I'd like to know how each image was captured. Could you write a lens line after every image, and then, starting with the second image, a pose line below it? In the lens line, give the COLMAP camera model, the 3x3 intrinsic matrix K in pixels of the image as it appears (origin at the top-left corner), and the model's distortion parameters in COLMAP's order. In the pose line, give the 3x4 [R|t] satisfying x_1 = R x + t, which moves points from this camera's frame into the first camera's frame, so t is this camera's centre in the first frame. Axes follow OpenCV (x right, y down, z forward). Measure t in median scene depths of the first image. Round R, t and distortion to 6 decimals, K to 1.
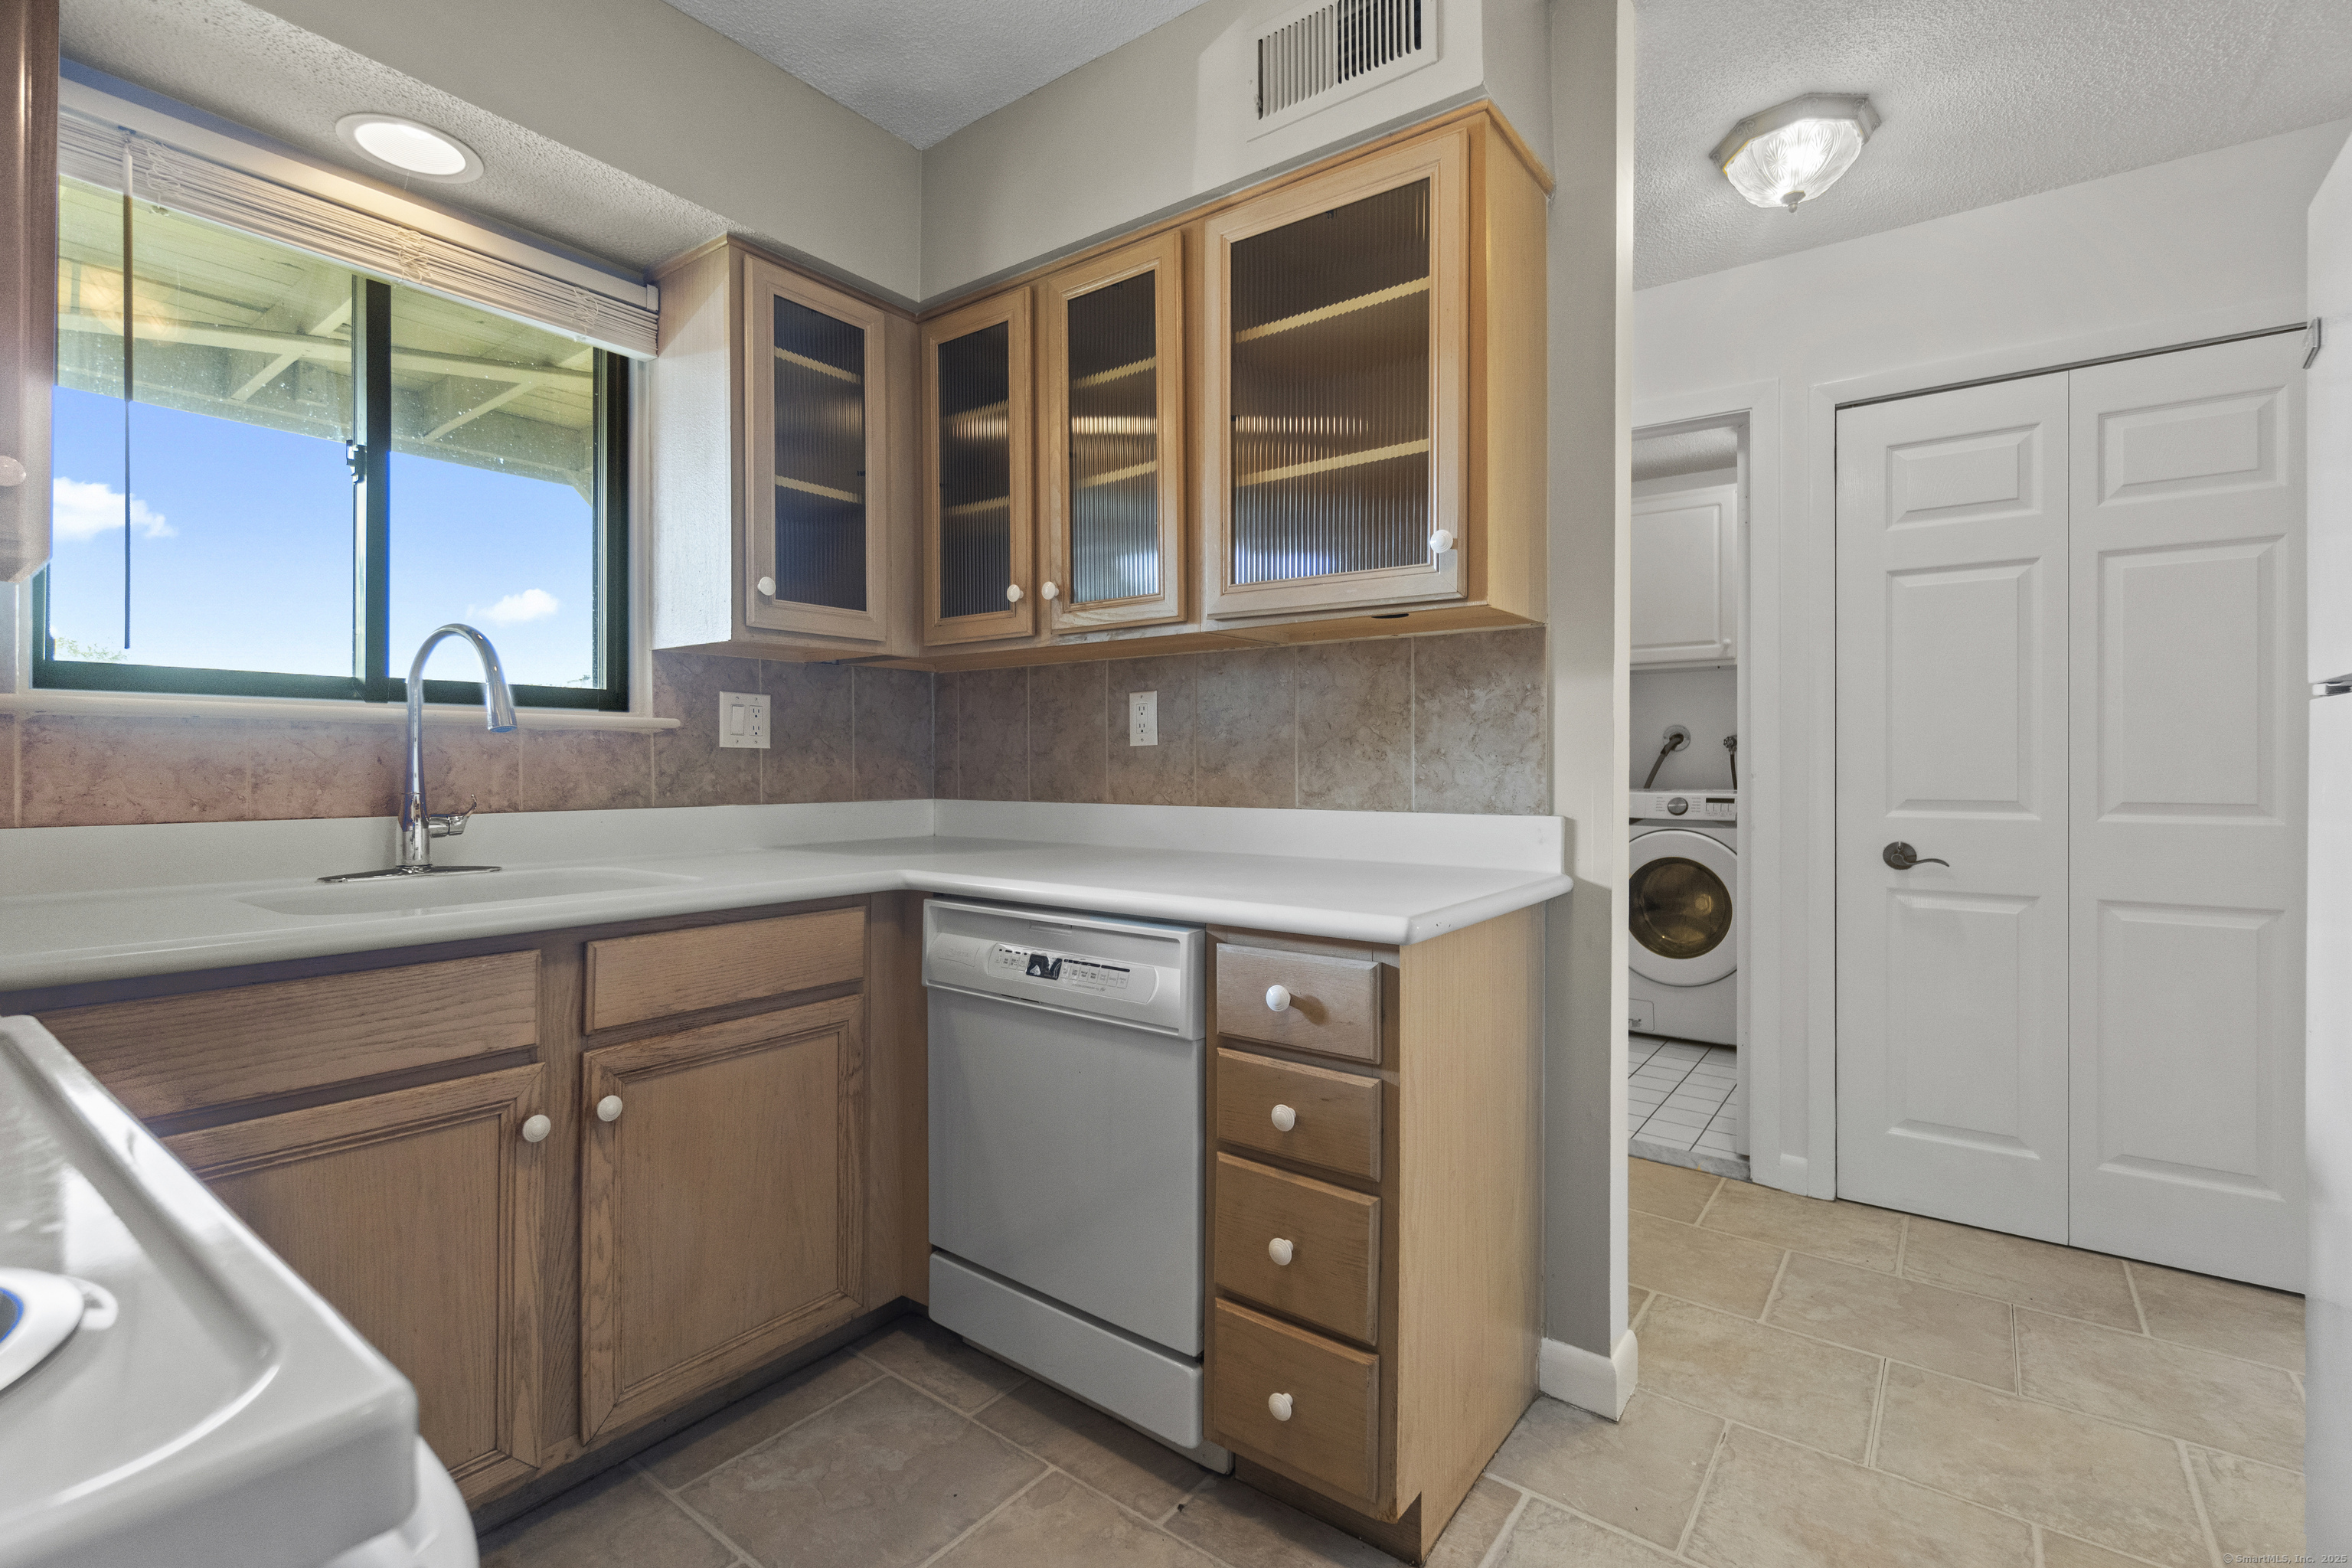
lens RADIAL K [[1053.4, 0, 1168.0], [0, 1053.4, 767.3], [0, 0, 1]] dist [0.000496, -0.001213]
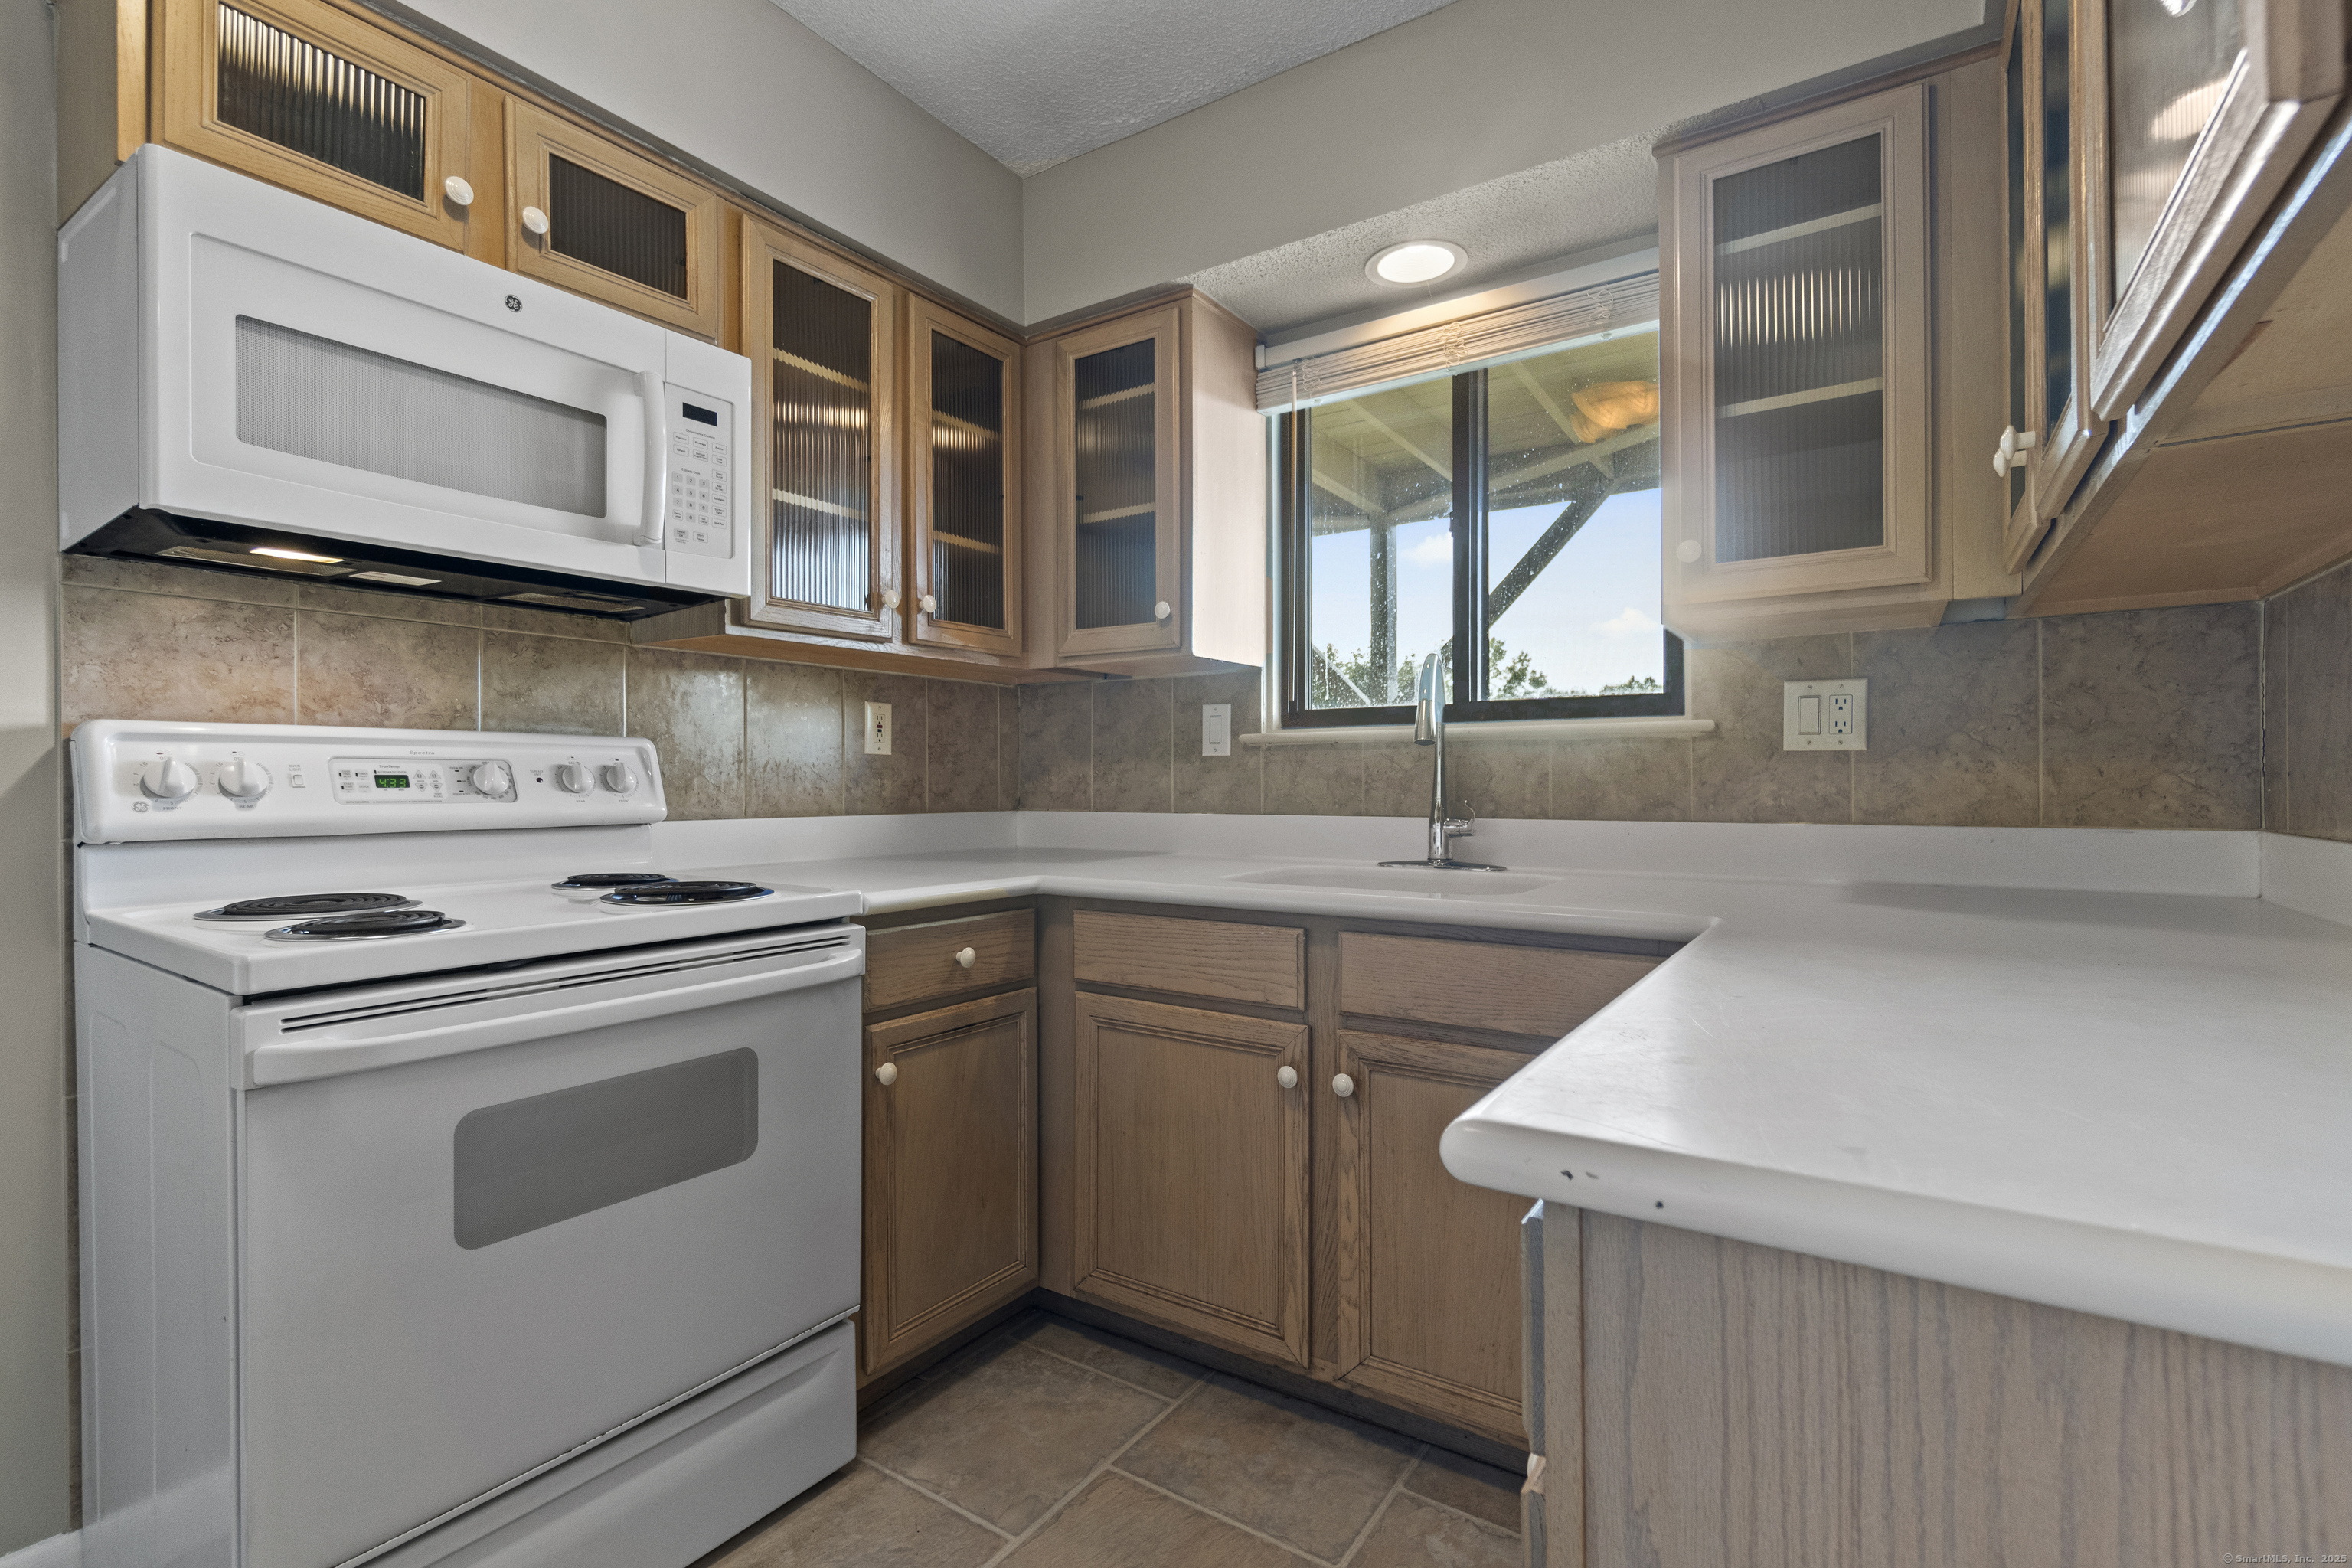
lens RADIAL K [[1075.9, 0, 1181.9], [0, 1075.9, 786.6], [0, 0, 1]] dist [0.003064, -0.000351]
pose [[0.056429, 0.003486, -0.998401, 0.462156], [0.001143, 0.999993, 0.003556, 0.006199], [0.998406, -0.001342, 0.056425, 0.611422]]
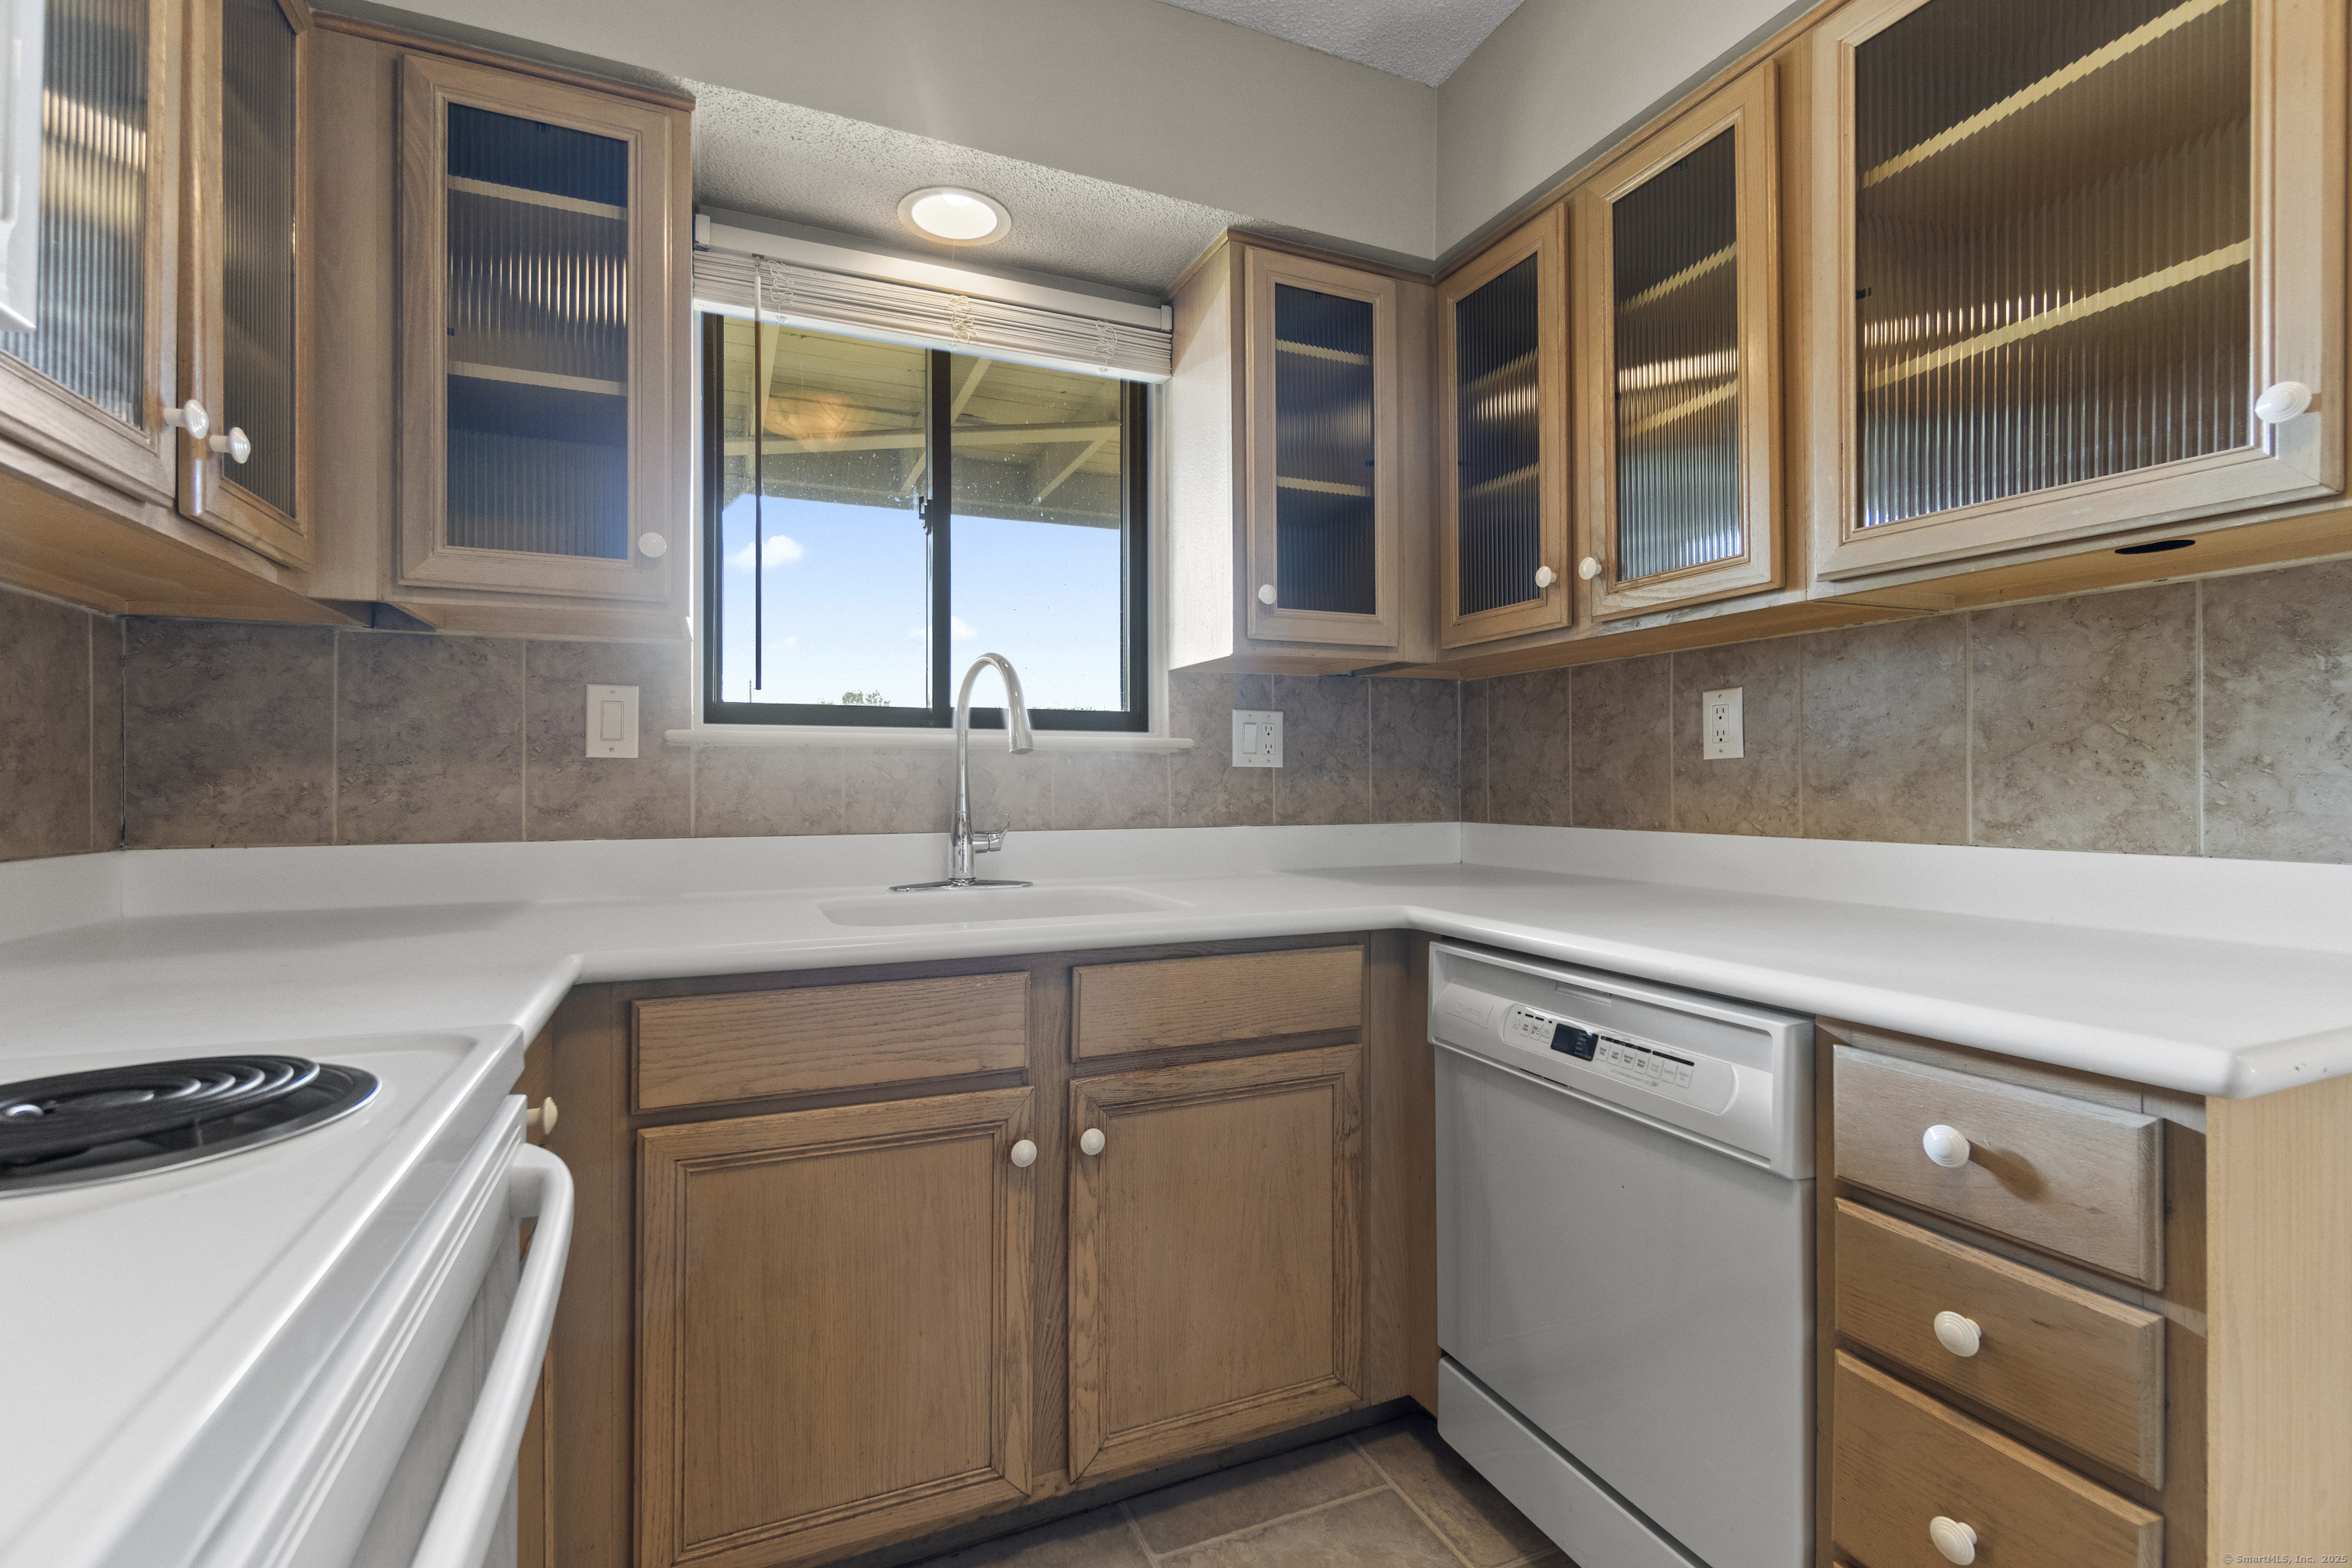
lens RADIAL K [[1049.2, 0, 1176.0], [0, 1049.2, 784.0], [0, 0, 1]] dist [0.002038, -0.000320]
pose [[0.870371, -0.003064, -0.492388, 0.008759], [0.002352, 0.999995, -0.002065, -0.001440], [0.492392, 0.000639, 0.870373, 0.159382]]
